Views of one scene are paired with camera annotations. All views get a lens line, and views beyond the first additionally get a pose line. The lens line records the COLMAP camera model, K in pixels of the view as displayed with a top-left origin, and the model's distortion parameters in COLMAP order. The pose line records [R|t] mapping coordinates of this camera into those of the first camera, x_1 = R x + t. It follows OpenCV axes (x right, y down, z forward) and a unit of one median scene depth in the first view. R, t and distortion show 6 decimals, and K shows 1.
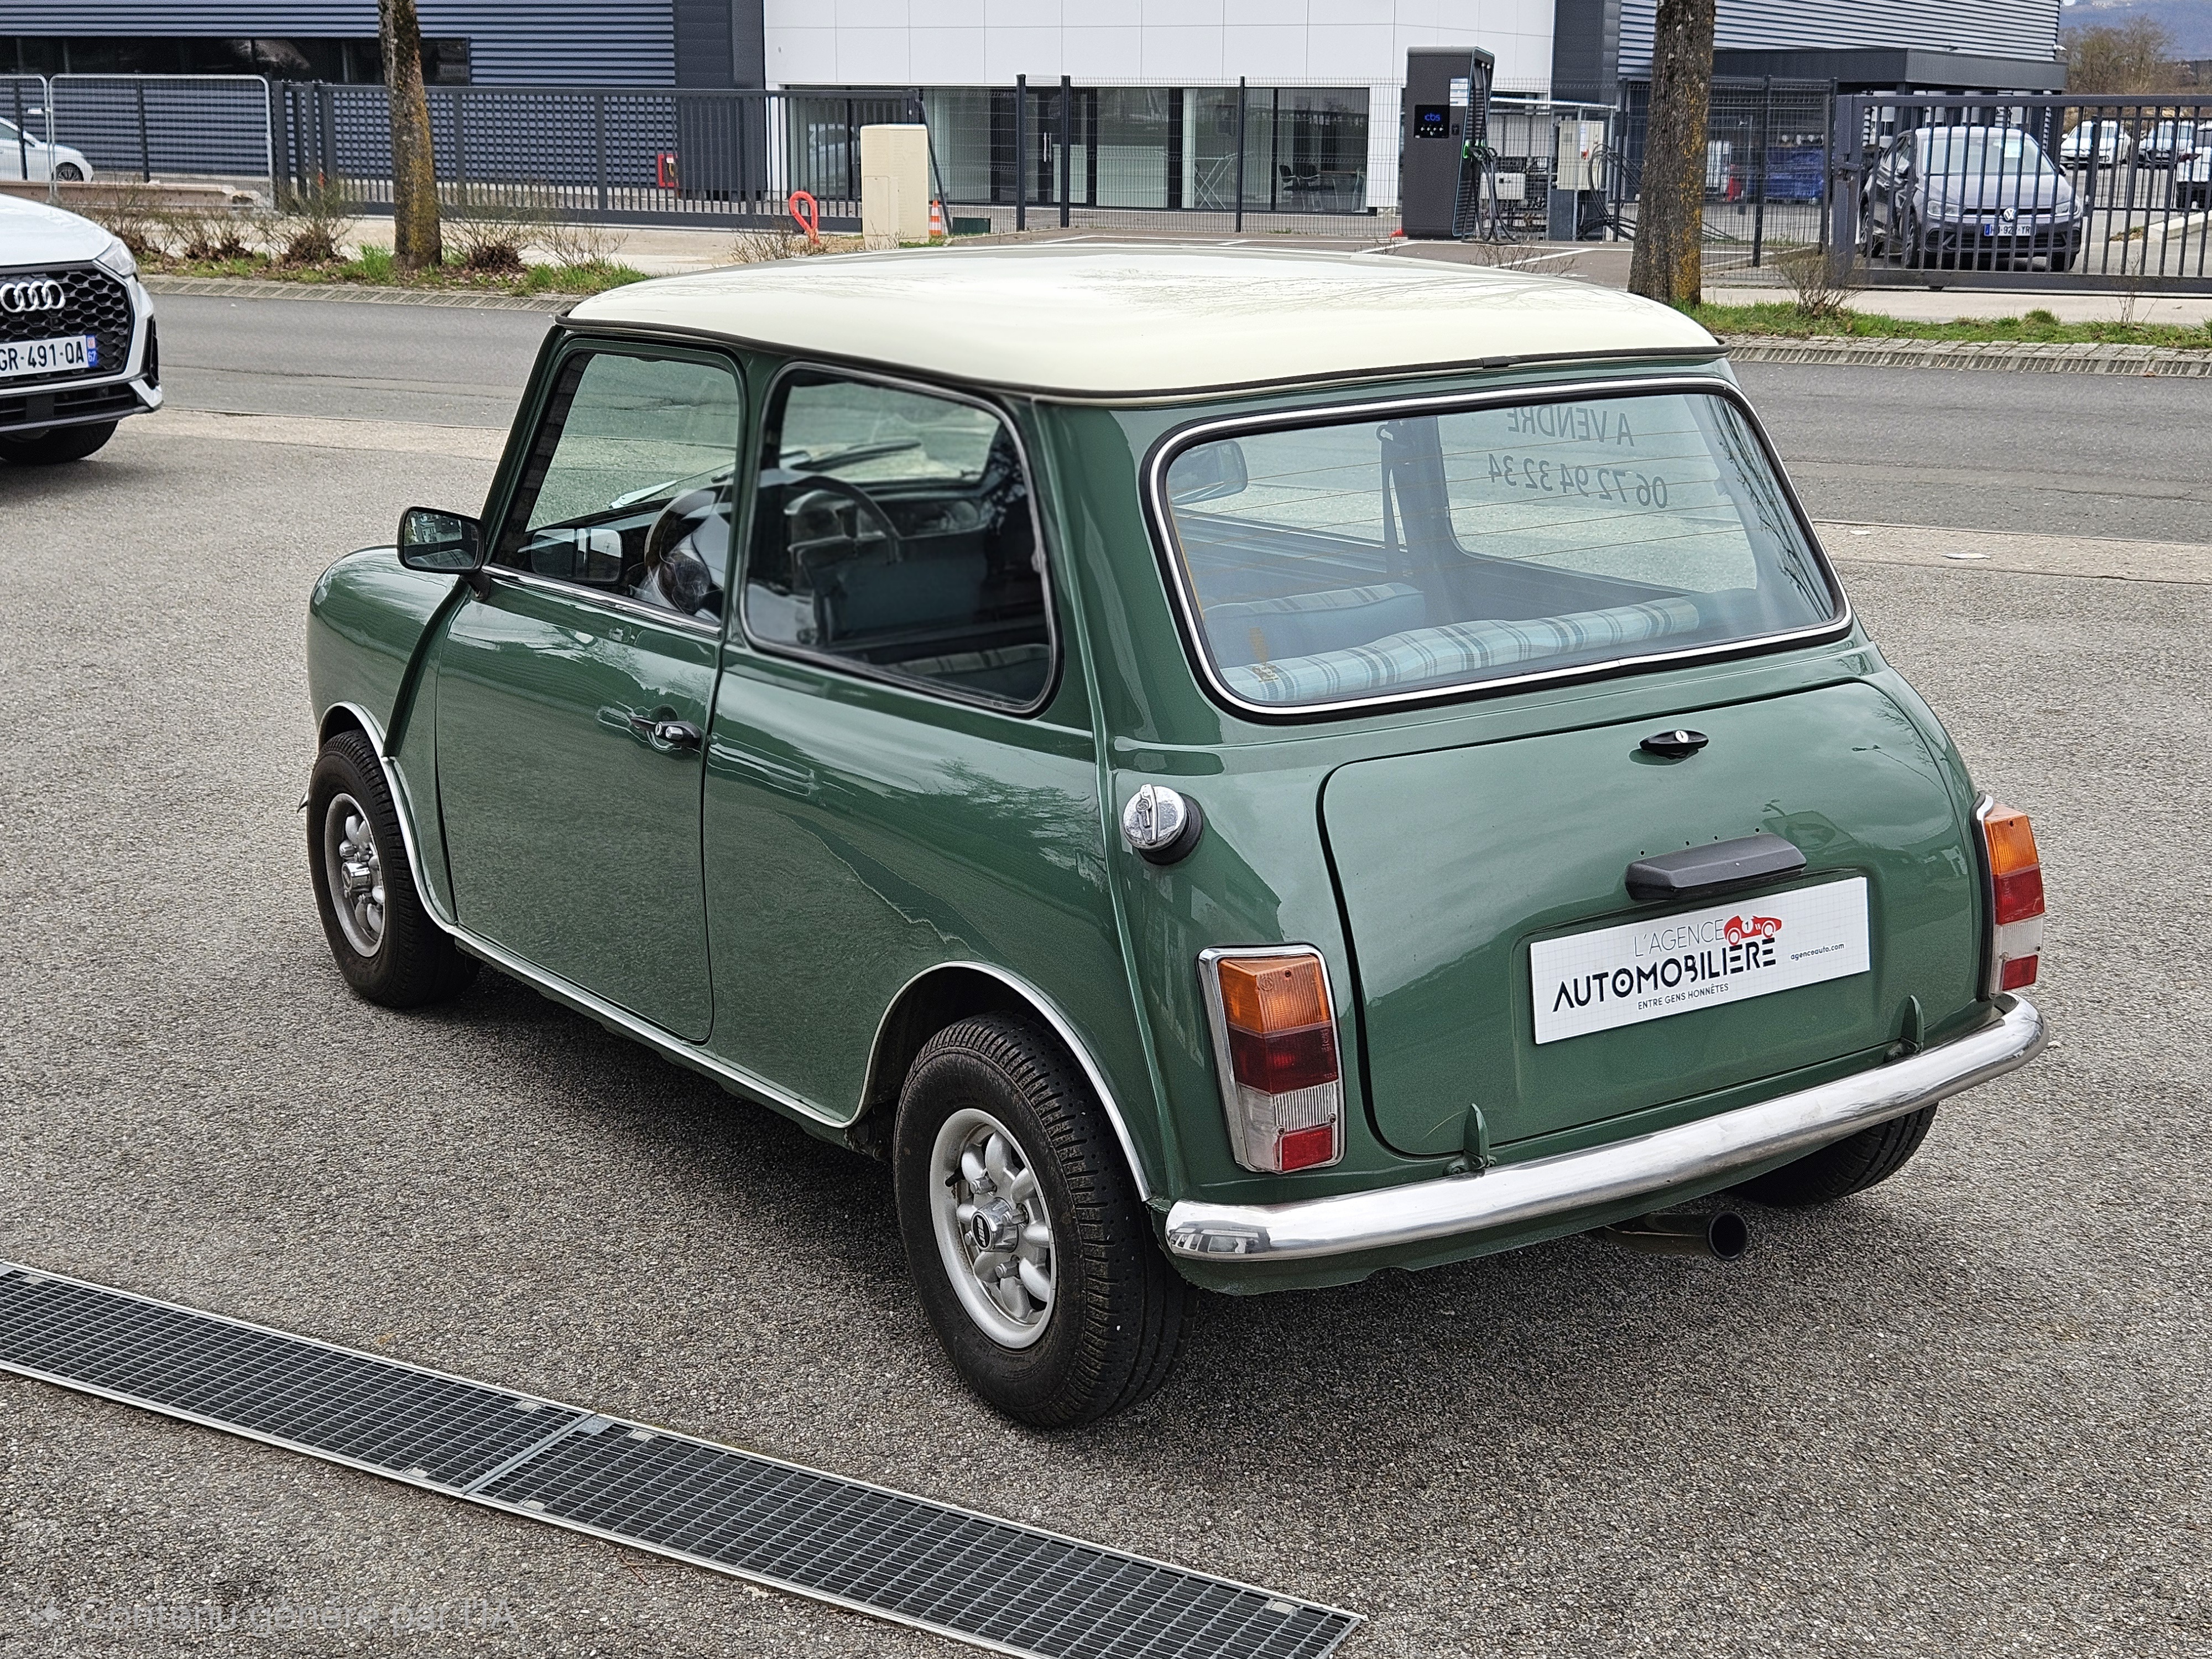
lens RADIAL K [[2886.6, 0, 1103.1], [0, 2886.6, 833.5], [0, 0, 1]] dist [0.078492, 0.000000]
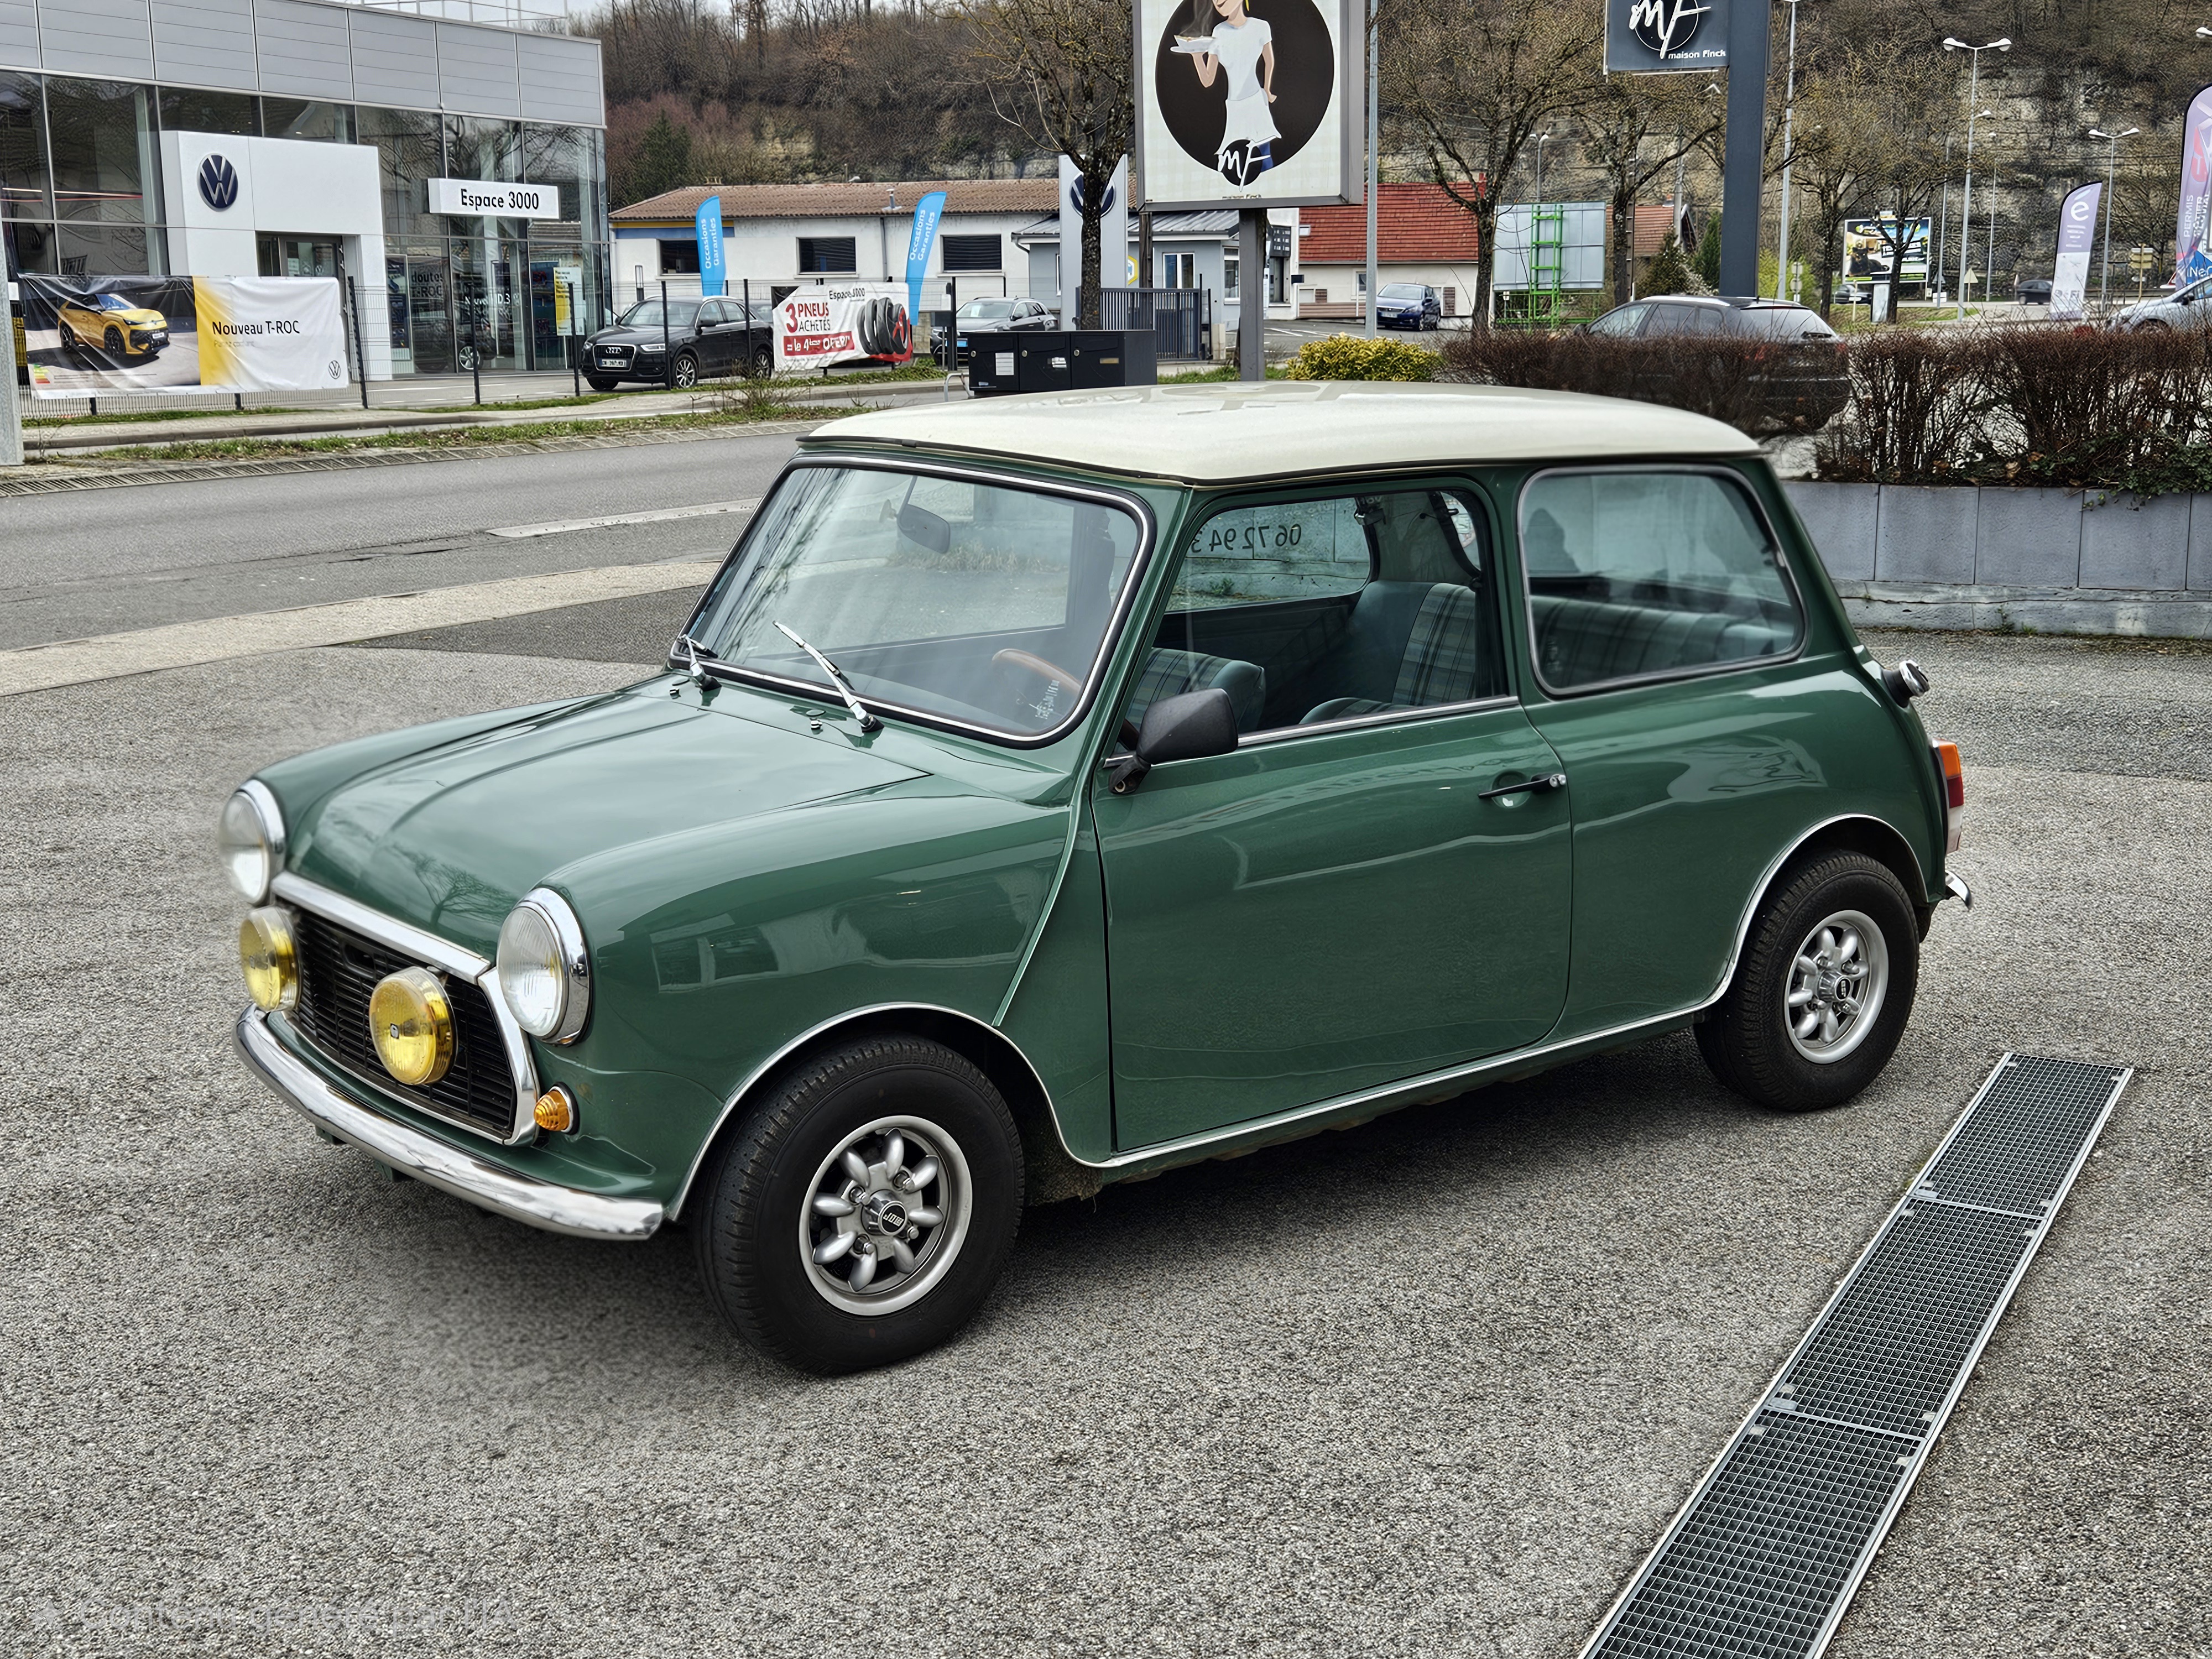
lens RADIAL K [[2886.6, 0, 1093.2], [0, 2886.6, 840.1], [0, 0, 1]] dist [0.078492, 0.000000]
pose [[-0.051604, -0.185003, 0.981382, -1.768990], [0.242819, 0.950877, 0.192021, -0.385260], [-0.968698, 0.248208, -0.004147, 1.591390]]
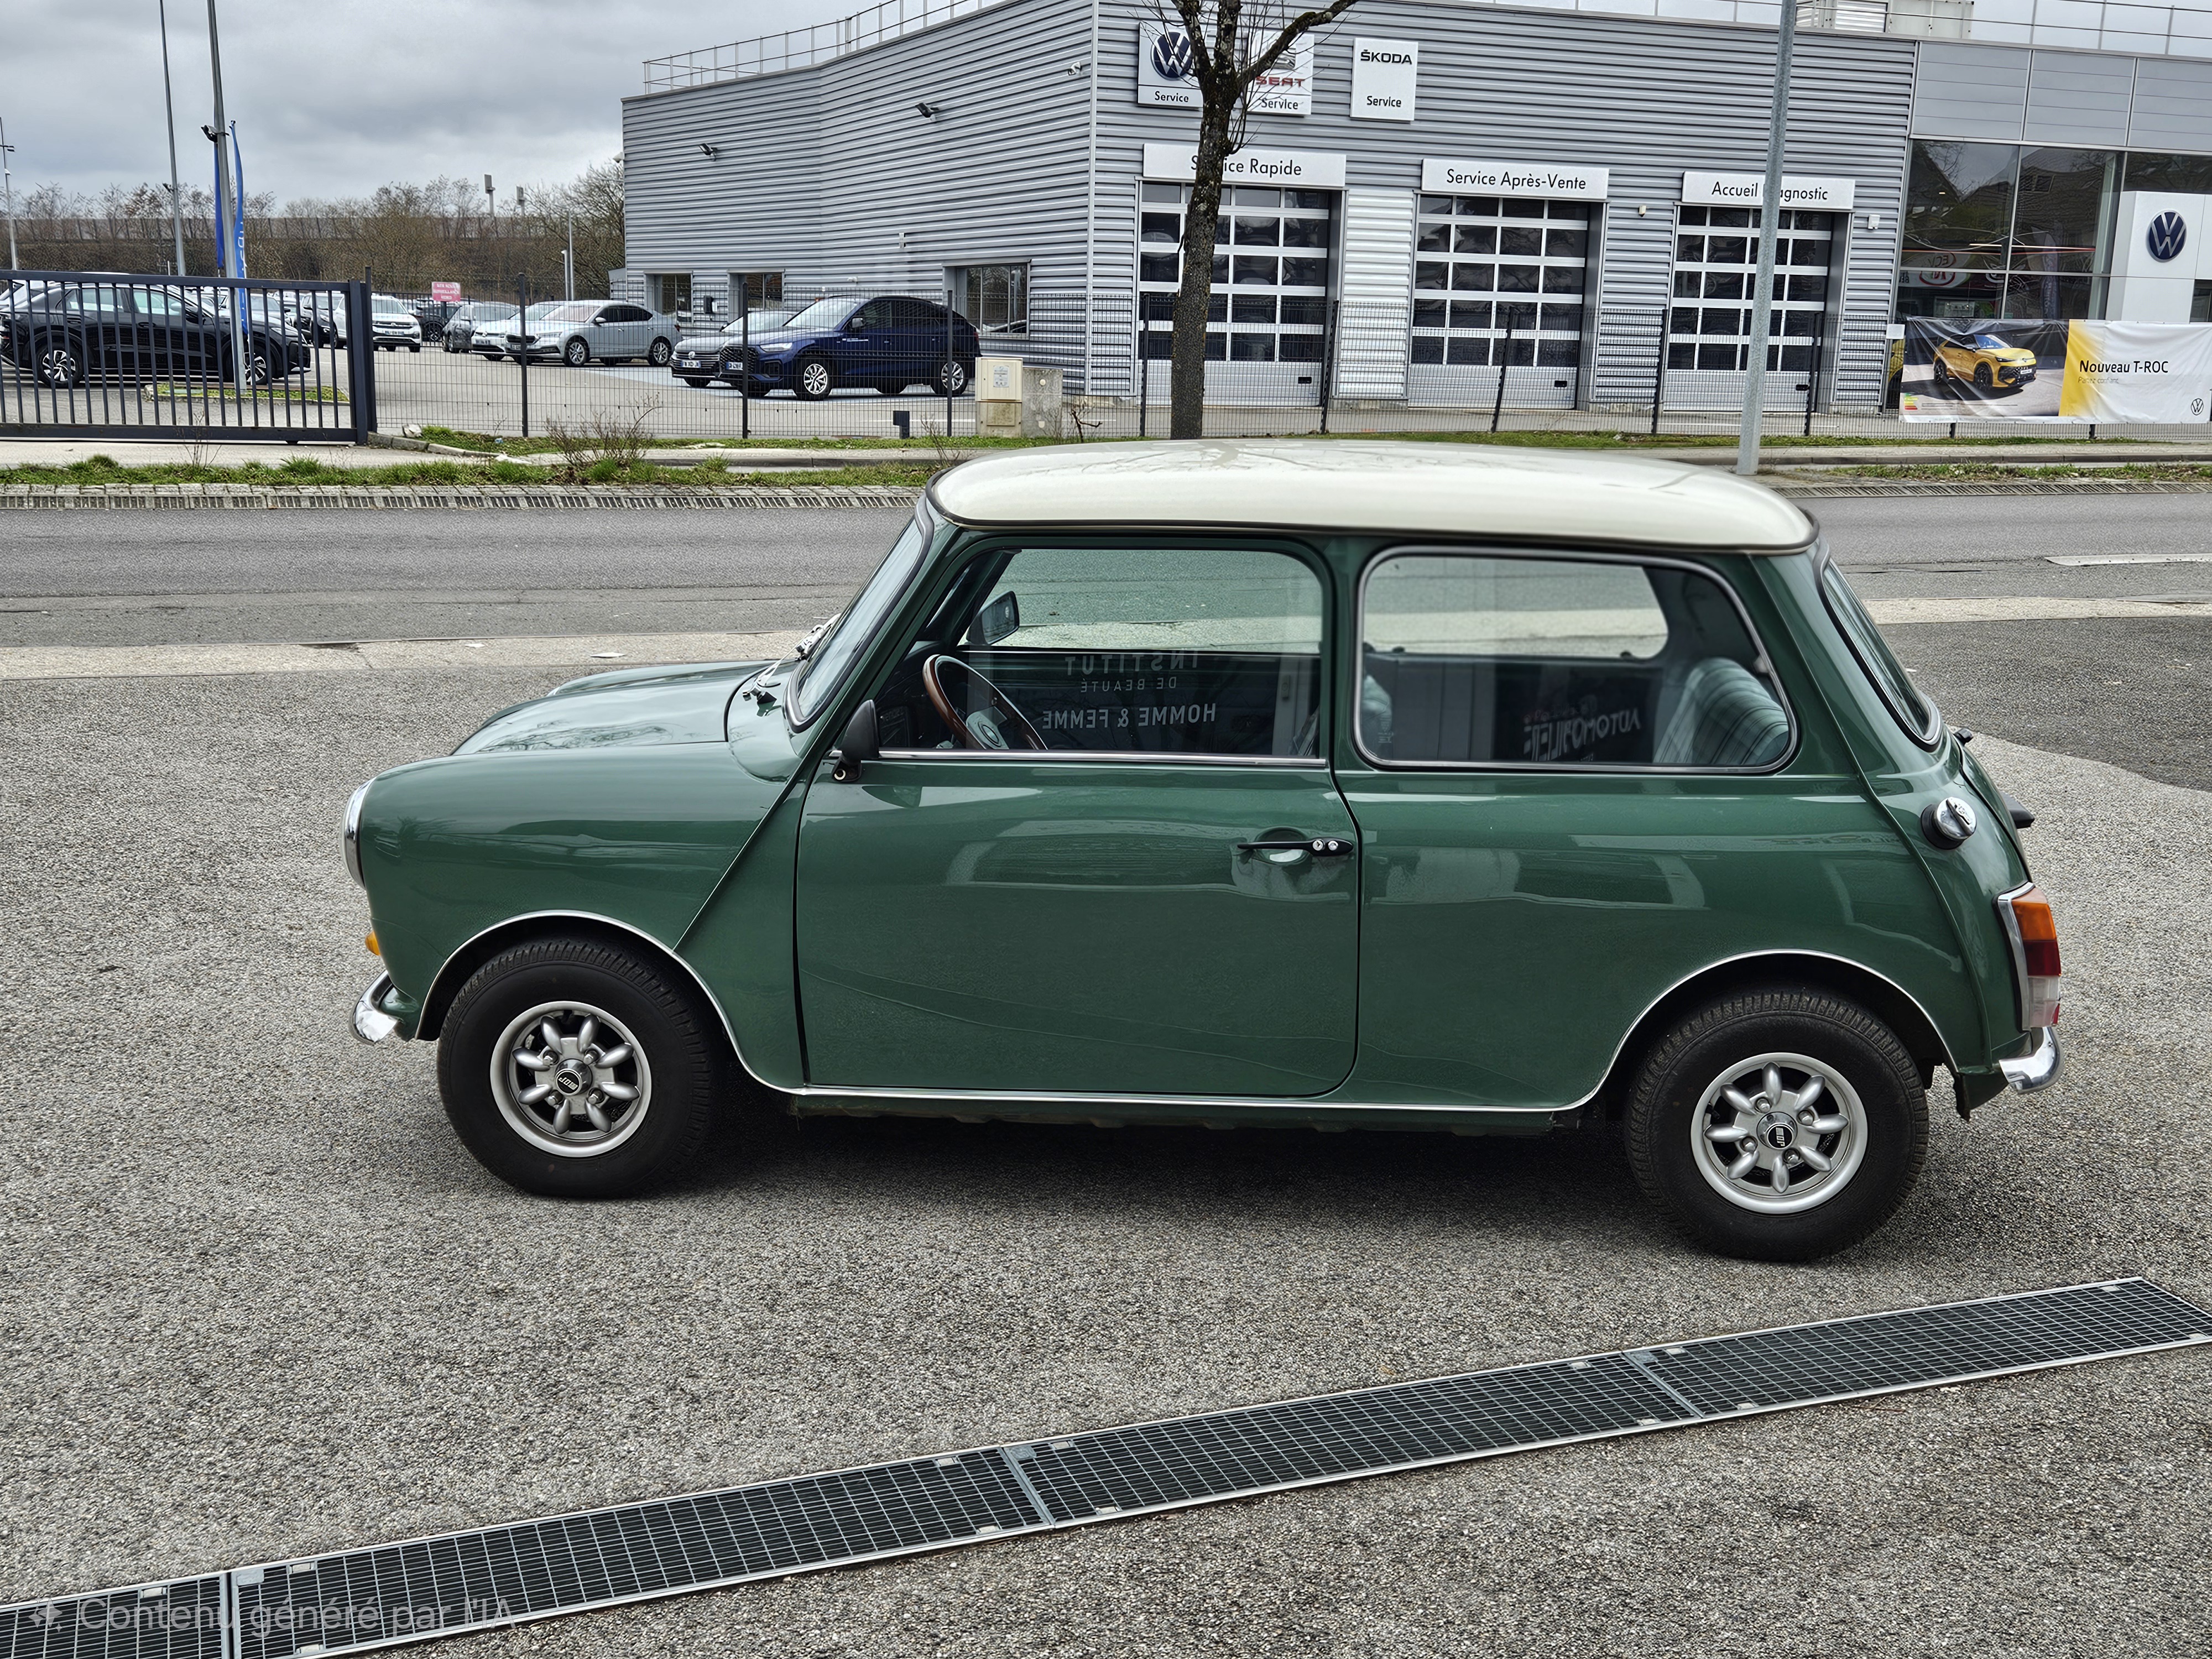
lens RADIAL K [[2445.4, 0, 1102.0], [0, 2445.4, 815.6], [0, 0, 1]] dist [0.065622, 0.000000]
pose [[0.640570, -0.139581, 0.755108, -1.327591], [0.160179, 0.985998, 0.046379, -0.147460], [-0.751008, 0.091243, 0.653958, 0.515059]]
